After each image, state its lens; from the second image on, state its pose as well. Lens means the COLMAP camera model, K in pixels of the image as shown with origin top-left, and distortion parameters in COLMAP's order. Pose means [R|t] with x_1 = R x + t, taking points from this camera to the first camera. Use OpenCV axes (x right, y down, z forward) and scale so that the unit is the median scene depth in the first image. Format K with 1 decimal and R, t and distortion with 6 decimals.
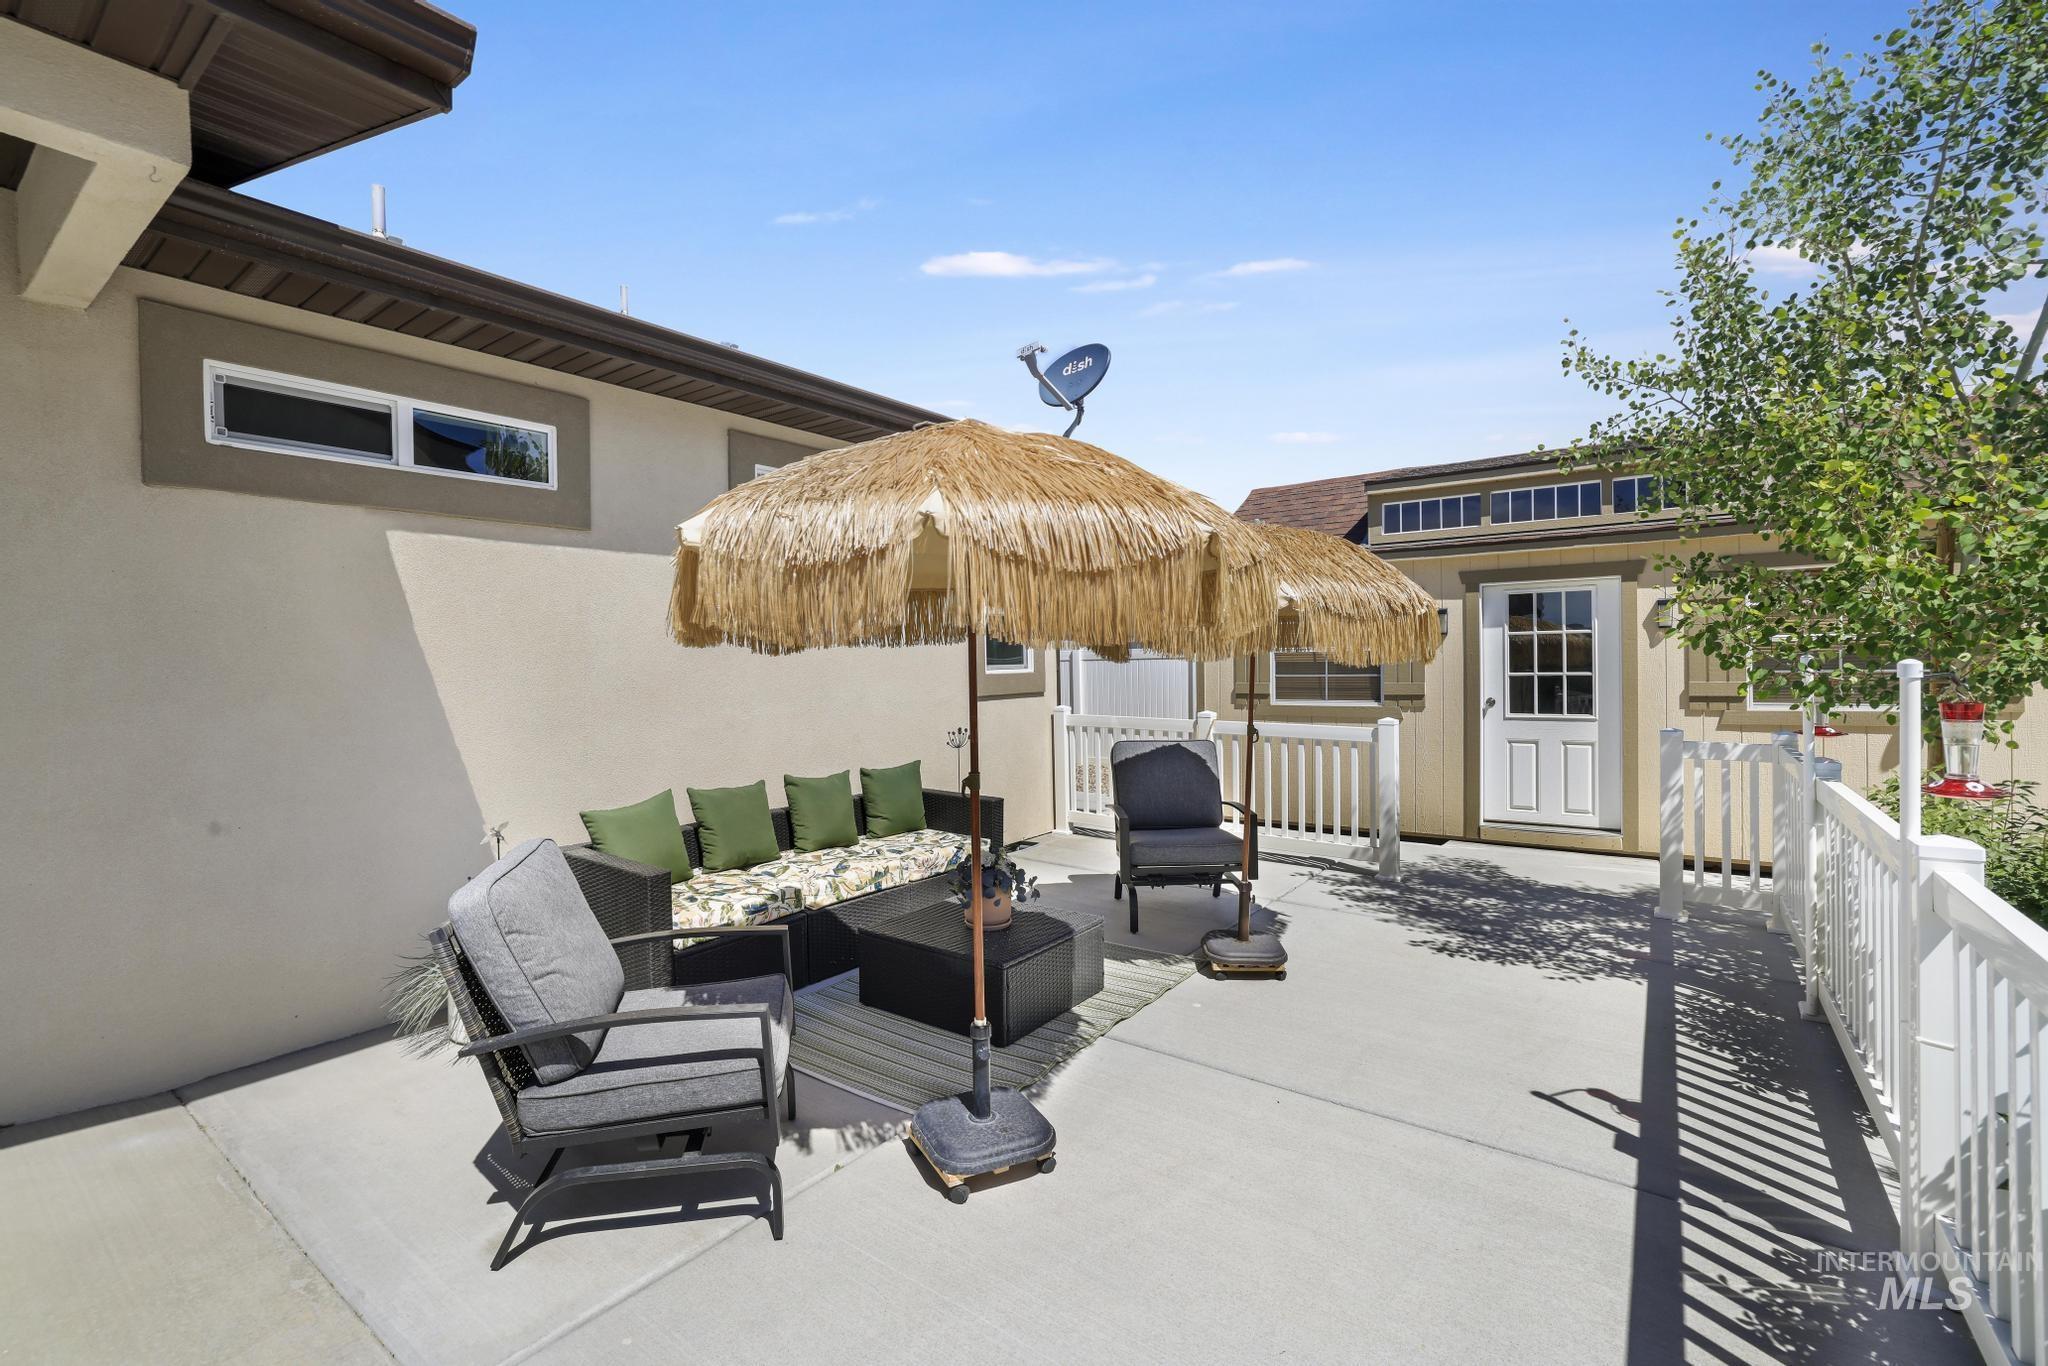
lens RADIAL K [[916.4, 0, 1020.9], [0, 916.4, 678.8], [0, 0, 1]] dist [-0.017436, 0.000665]
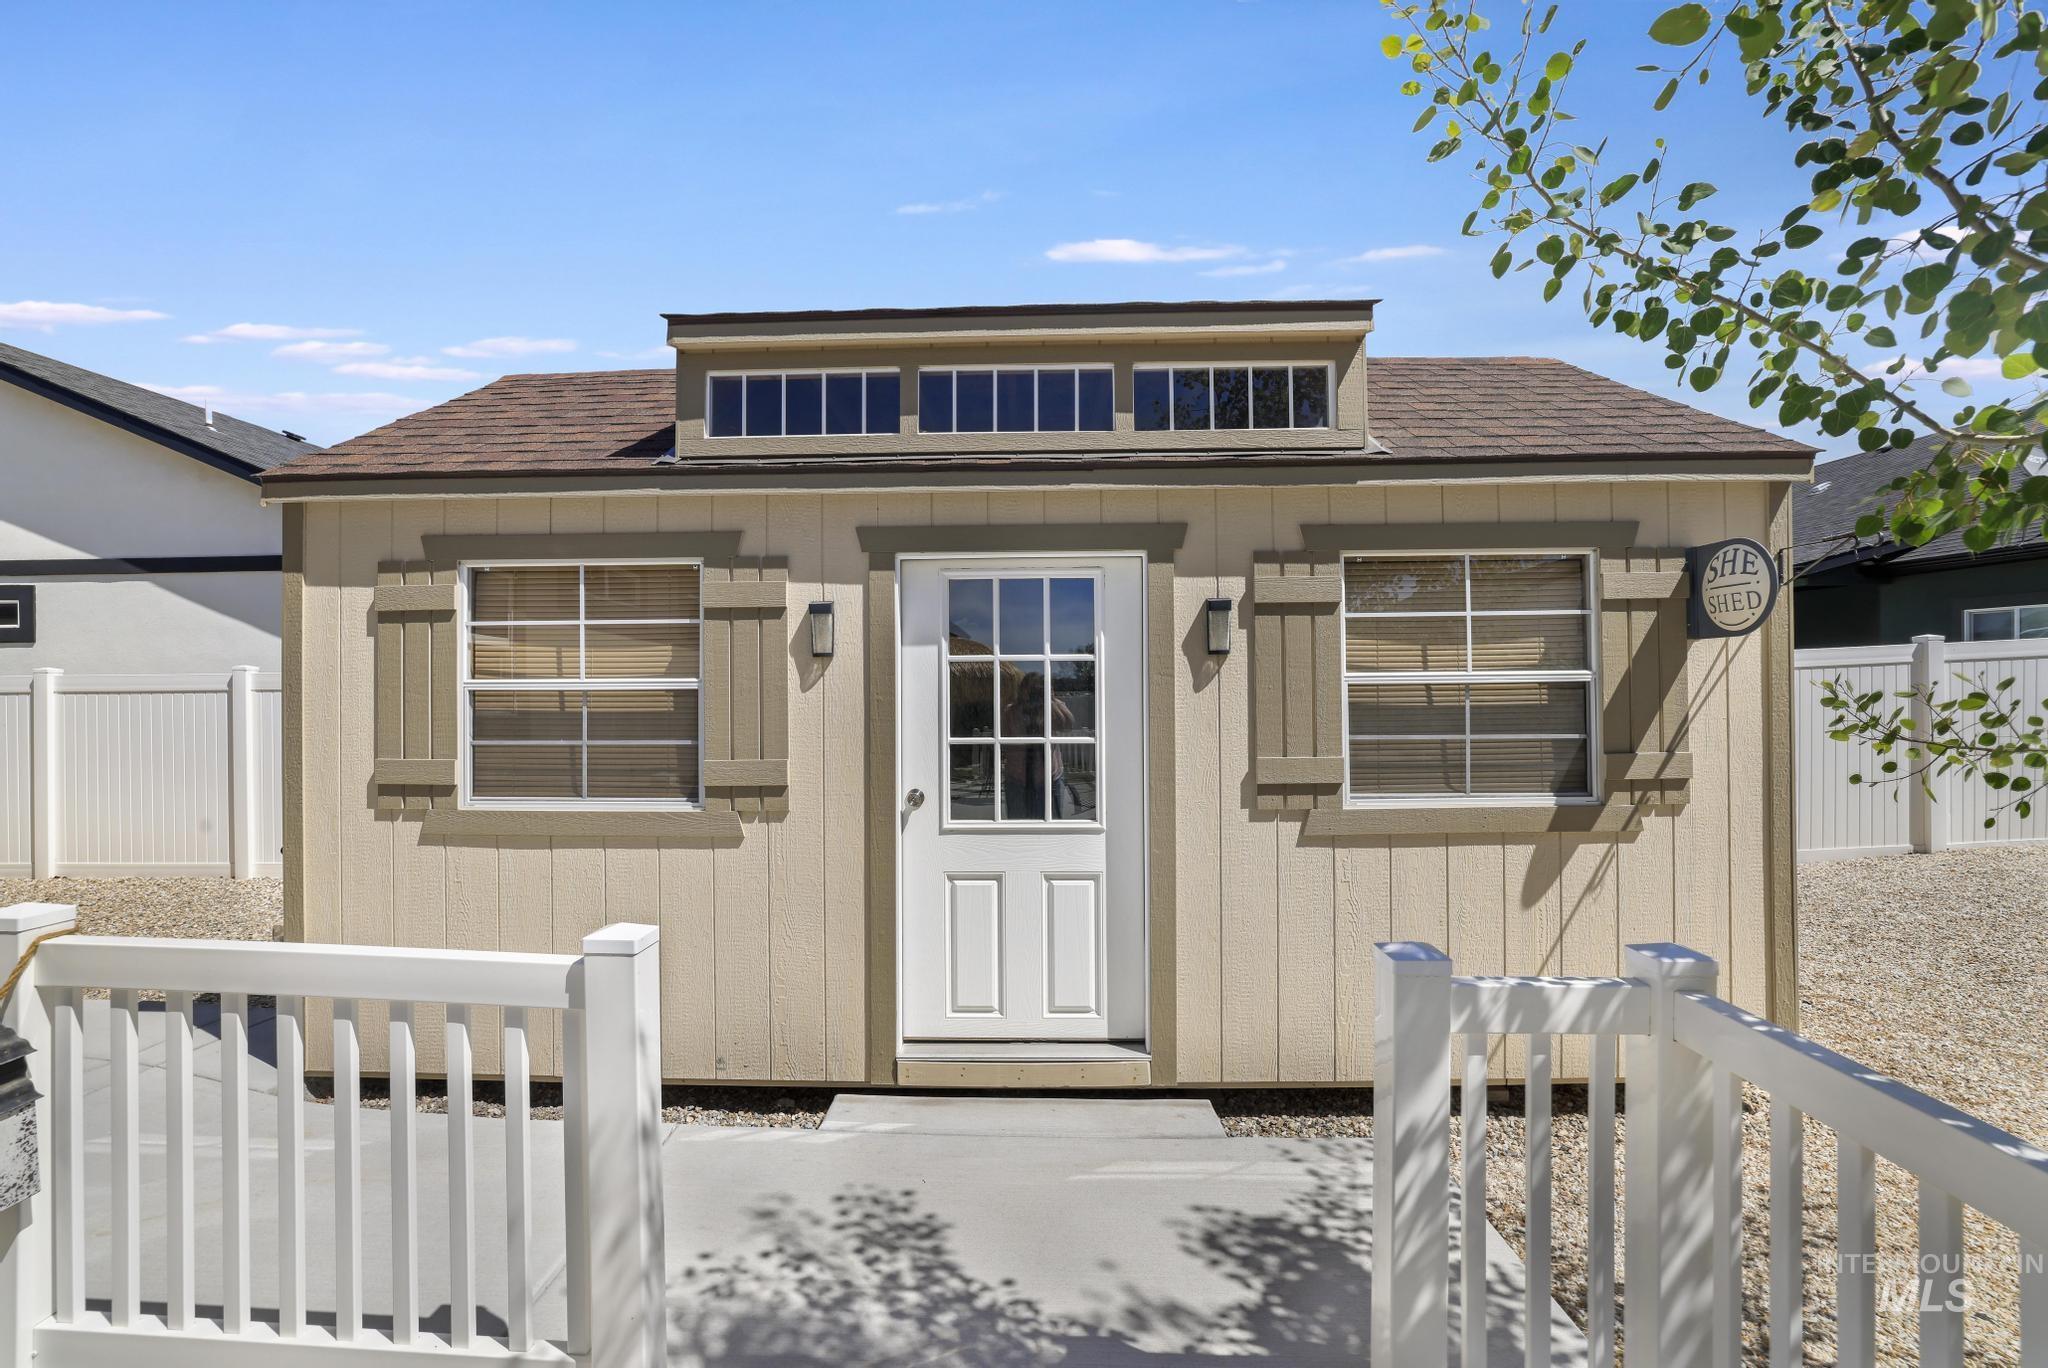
lens RADIAL K [[916.4, 0, 1026.5], [0, 916.4, 684.8], [0, 0, 1]] dist [-0.017436, 0.000665]
pose [[0.822988, 0.013357, 0.567901, 0.299144], [0.001058, 0.999686, -0.025047, -0.023598], [-0.568057, 0.021214, 0.822716, 0.590974]]
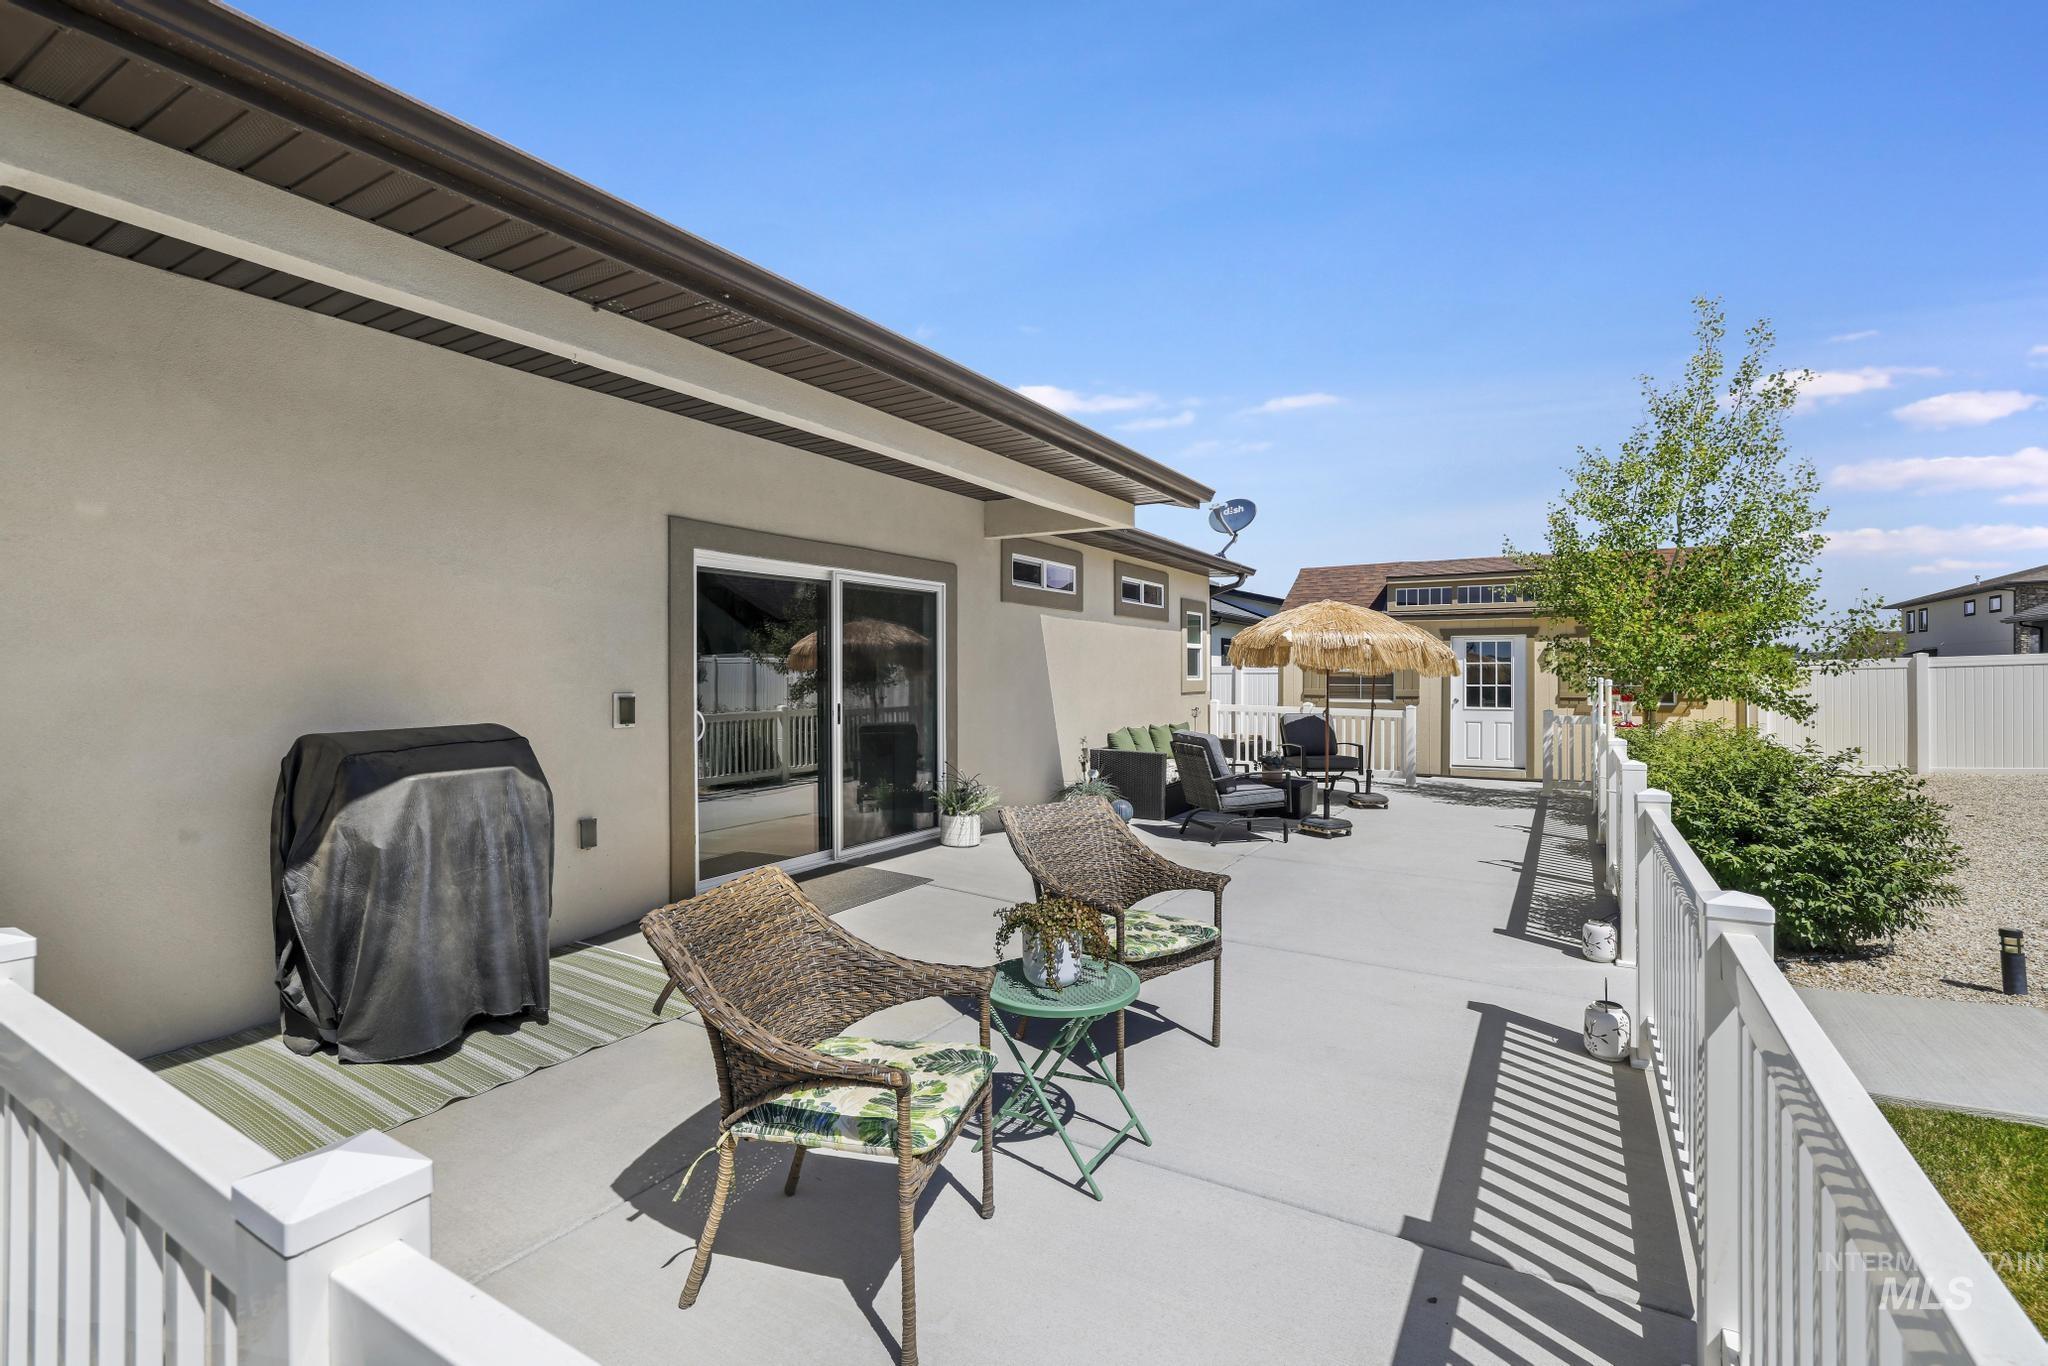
lens RADIAL K [[916.4, 0, 970.0], [0, 916.4, 670.5], [0, 0, 1]] dist [-0.017436, 0.000665]
pose [[0.999281, 0.019812, 0.032320, -0.553076], [-0.019085, 0.999561, -0.022657, 0.026981], [-0.032755, 0.022024, 0.999221, -0.848580]]
